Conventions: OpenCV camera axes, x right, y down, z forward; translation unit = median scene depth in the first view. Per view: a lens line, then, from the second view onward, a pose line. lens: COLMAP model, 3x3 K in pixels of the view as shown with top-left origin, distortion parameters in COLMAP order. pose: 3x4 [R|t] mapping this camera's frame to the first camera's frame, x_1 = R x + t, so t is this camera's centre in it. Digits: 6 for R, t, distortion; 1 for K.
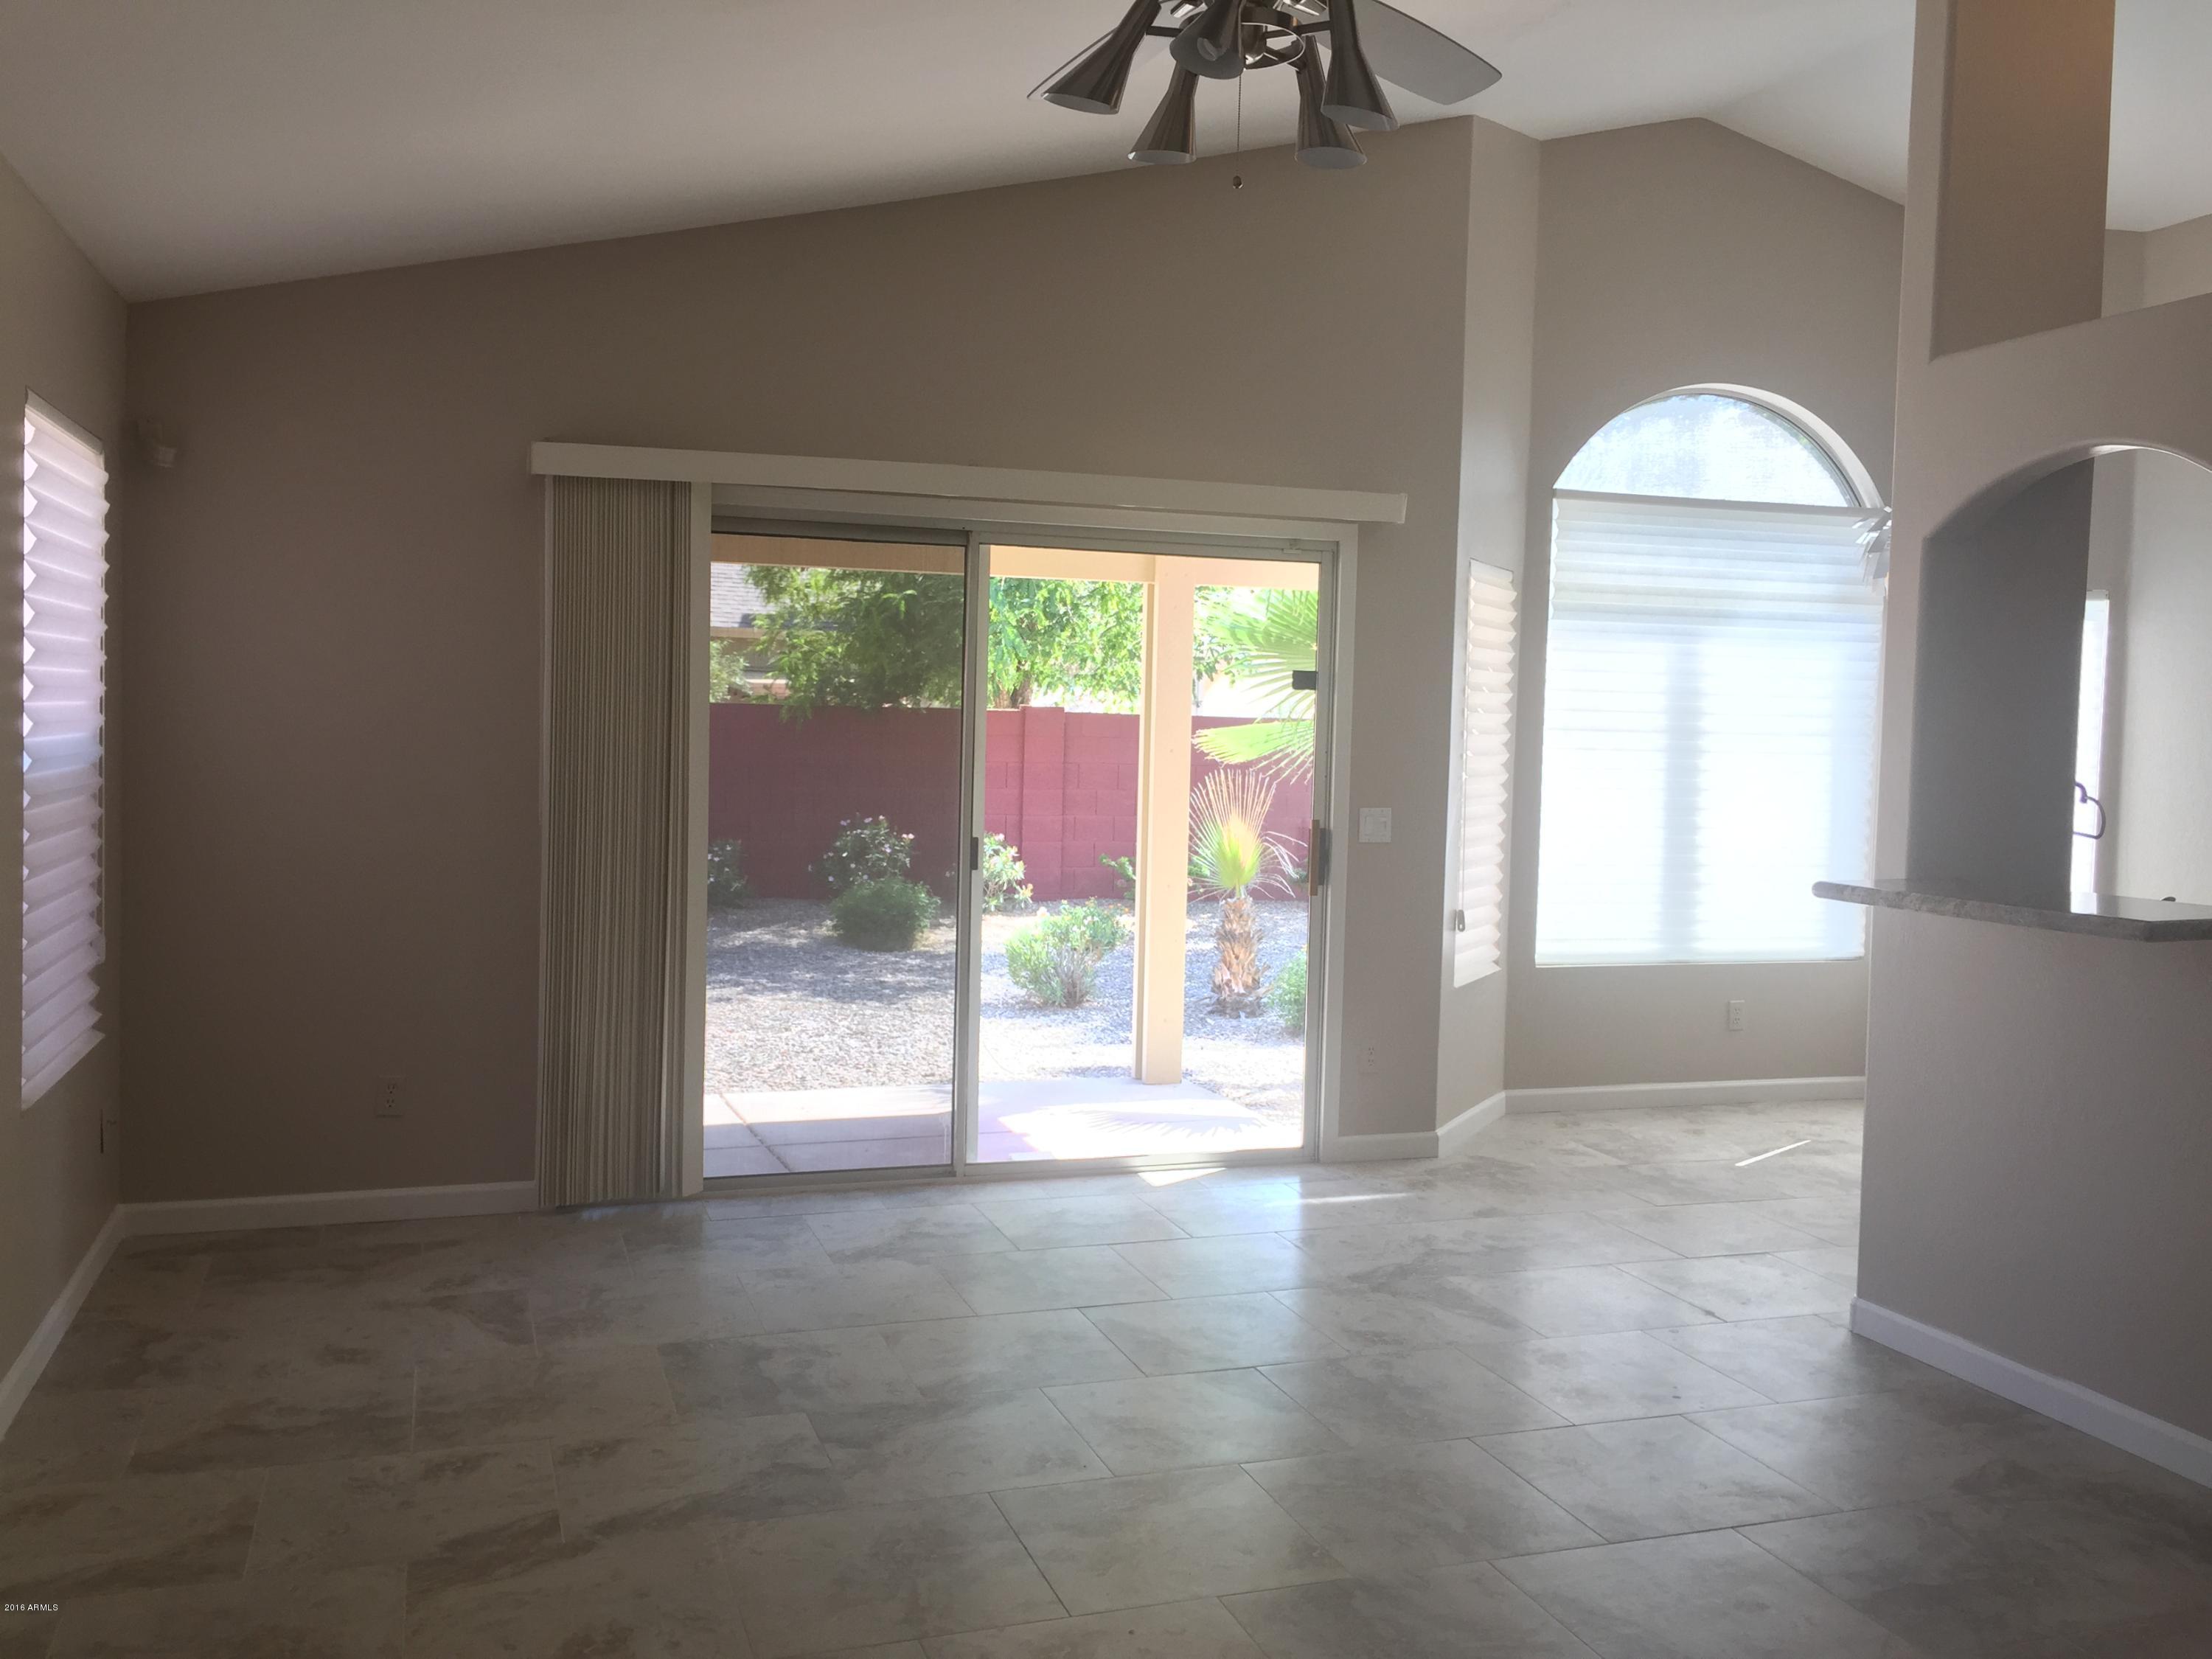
lens RADIAL K [[1870.6, 0, 1106.0], [0, 1870.6, 829.5], [0, 0, 1]] dist [0.030360, -0.007177]
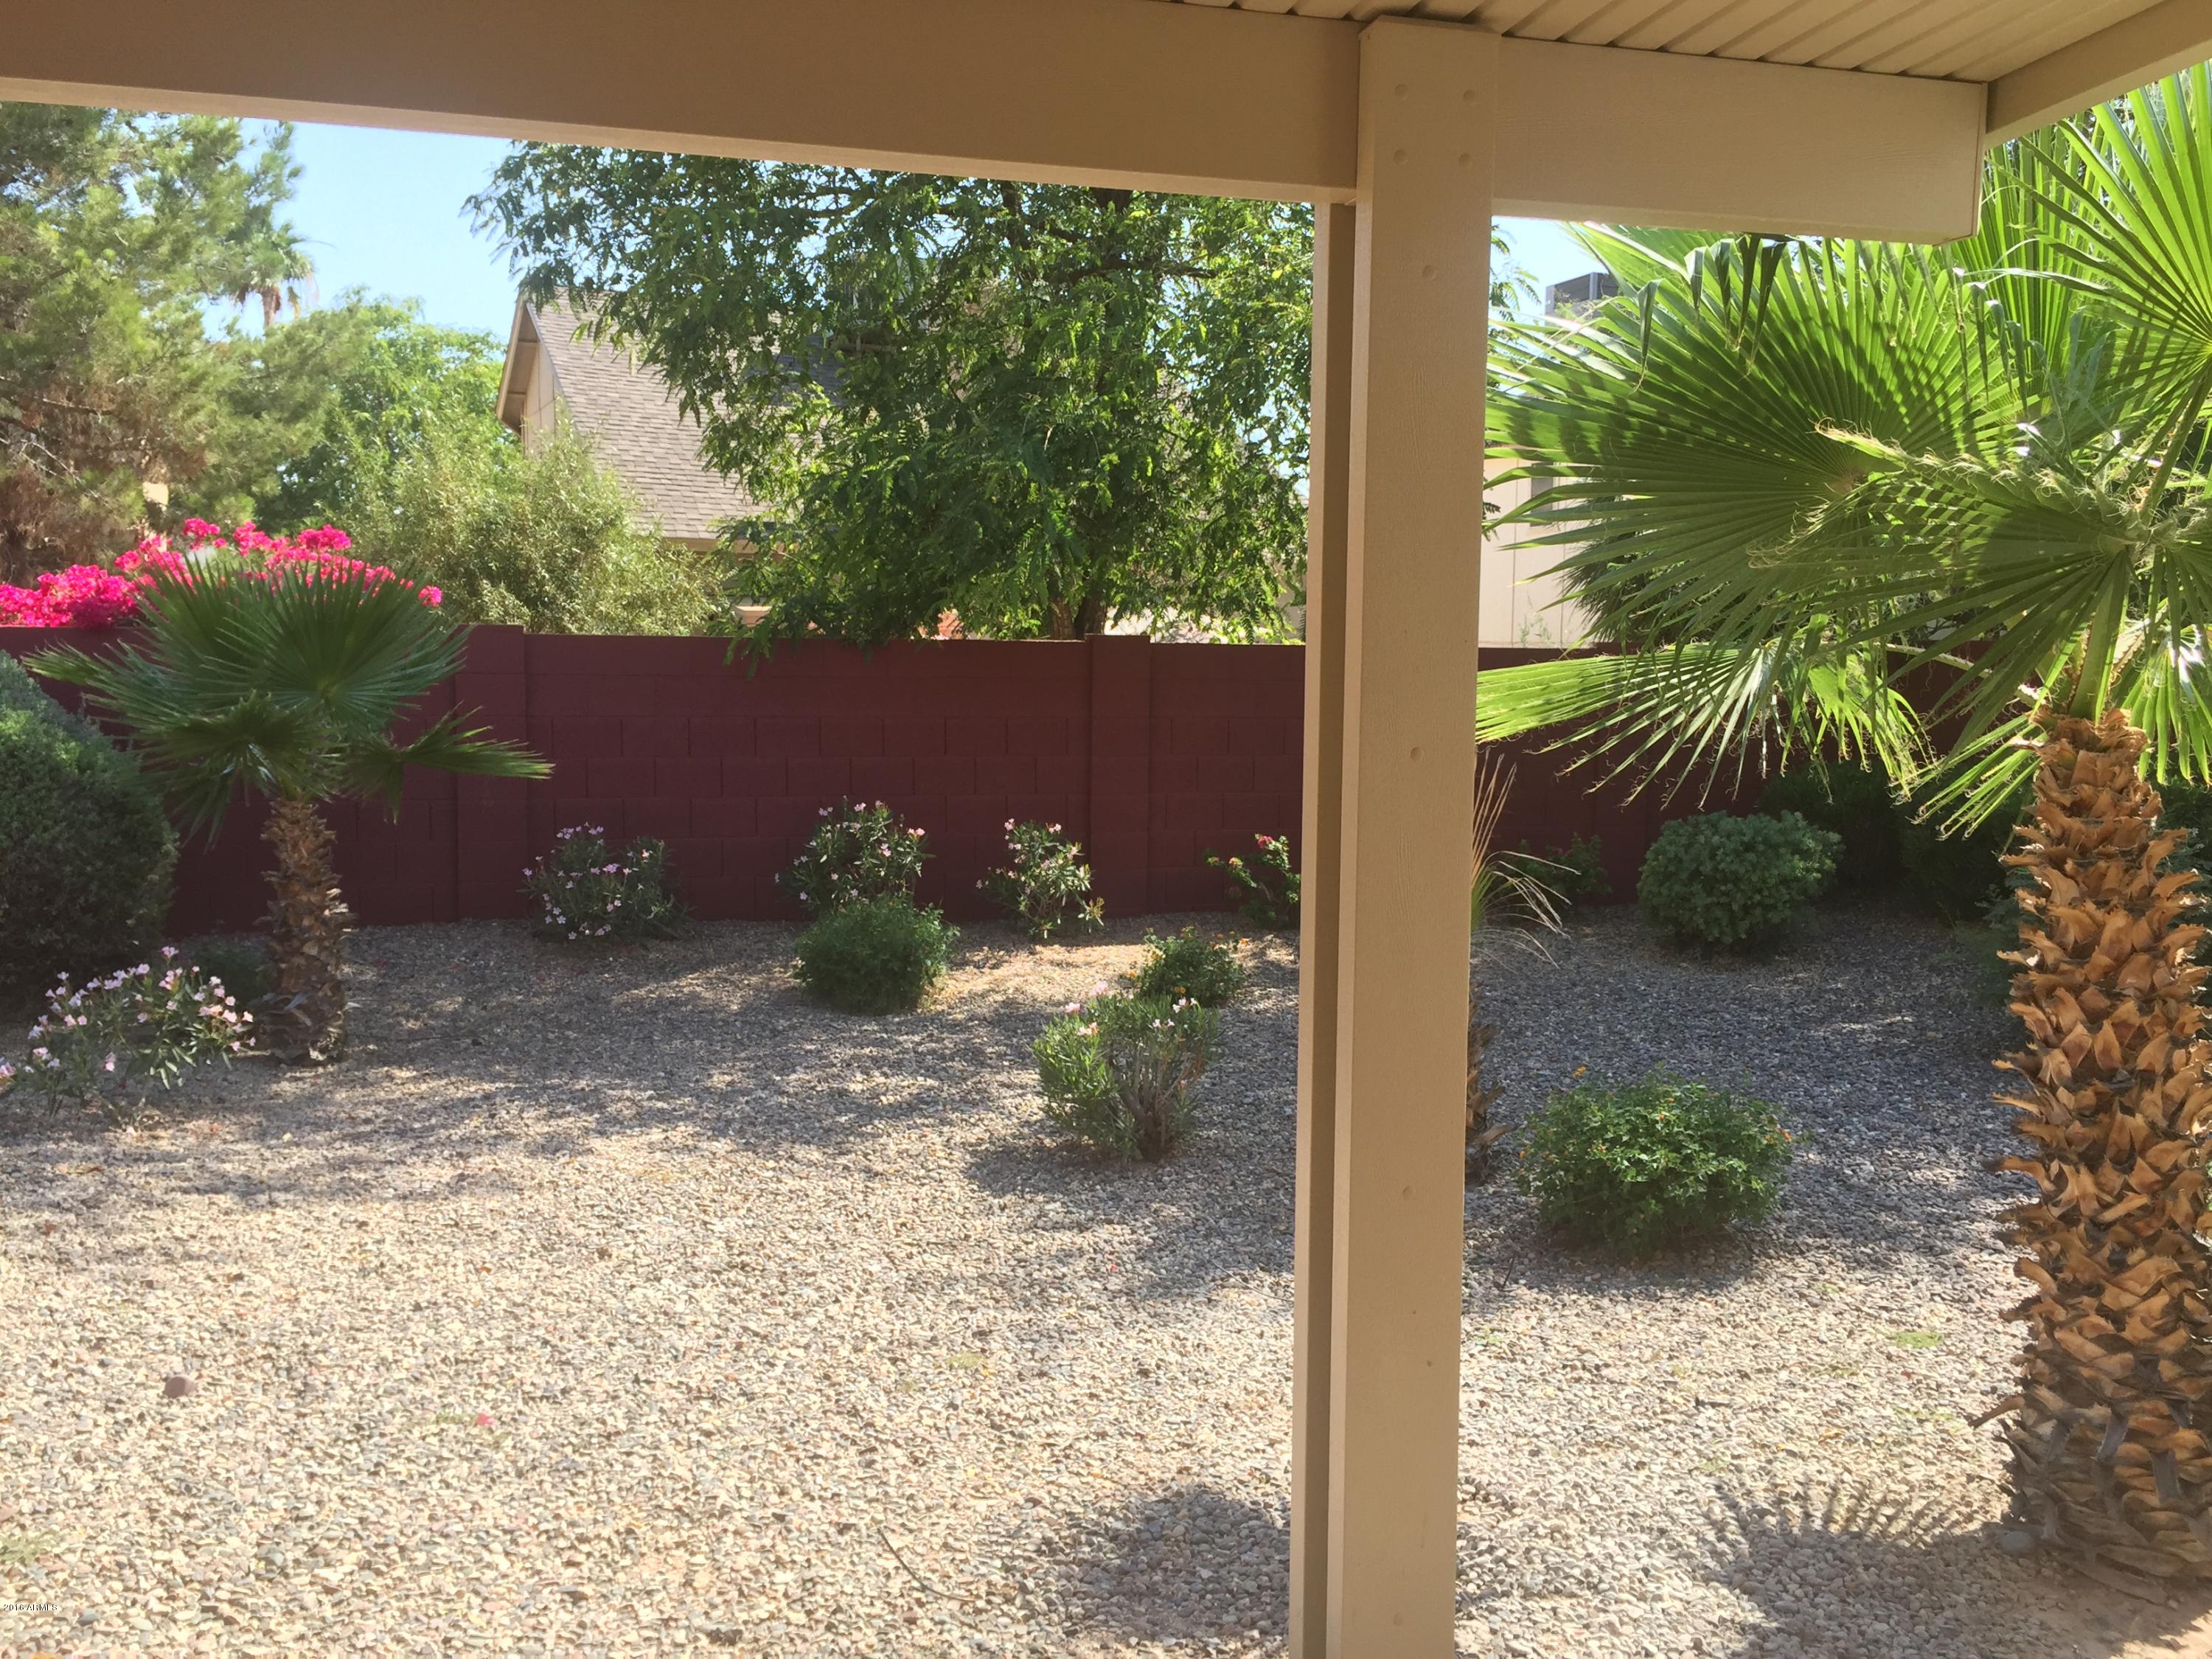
lens RADIAL K [[1983.0, 0, 1073.4], [0, 1983.0, 831.5], [0, 0, 1]] dist [0.382672, -0.001709]
pose [[0.997370, -0.009675, -0.071827, 0.001684], [0.011922, 0.999451, 0.030928, -0.017809], [0.071489, -0.031703, 0.996937, 0.290511]]
